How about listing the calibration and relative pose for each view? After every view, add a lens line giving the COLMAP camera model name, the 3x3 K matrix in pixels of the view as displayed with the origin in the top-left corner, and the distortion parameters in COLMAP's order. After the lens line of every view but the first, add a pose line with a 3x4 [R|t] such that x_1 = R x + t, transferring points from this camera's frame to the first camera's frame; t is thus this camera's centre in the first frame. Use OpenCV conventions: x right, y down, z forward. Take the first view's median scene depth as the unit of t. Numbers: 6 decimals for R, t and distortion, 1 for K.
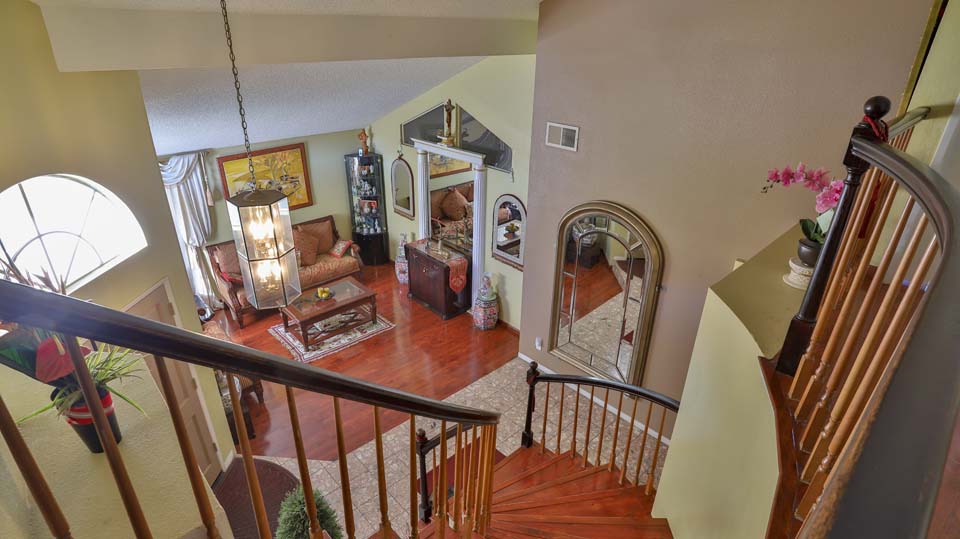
lens RADIAL K [[500.3, 0, 485.2], [0, 500.3, 268.8], [0, 0, 1]] dist [-0.060943, 0.028627]
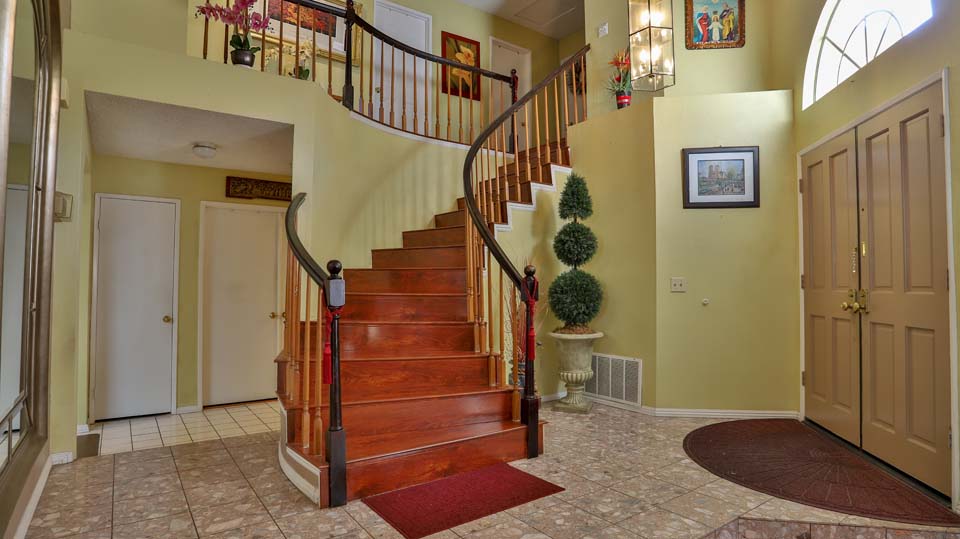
lens RADIAL K [[506.3, 0, 480.0], [0, 506.3, 269.5], [0, 0, 1]] dist [-0.078353, 0.036447]
pose [[-0.990963, -0.014808, 0.133314, -0.079737], [0.040865, 0.913309, 0.405212, -0.012655], [-0.127758, 0.406998, -0.904450, 0.879914]]
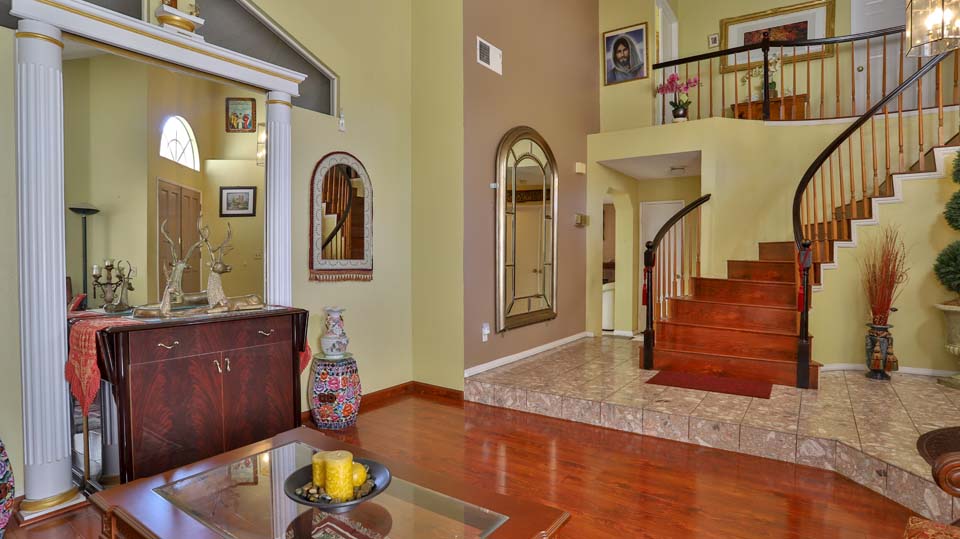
lens RADIAL K [[500.3, 0, 485.2], [0, 500.3, 268.8], [0, 0, 1]] dist [-0.060943, 0.028627]
pose [[-0.210757, -0.042567, 0.976611, -0.501116], [0.422666, 0.896869, 0.130304, -0.026051], [-0.881439, 0.440243, -0.171030, 0.893233]]
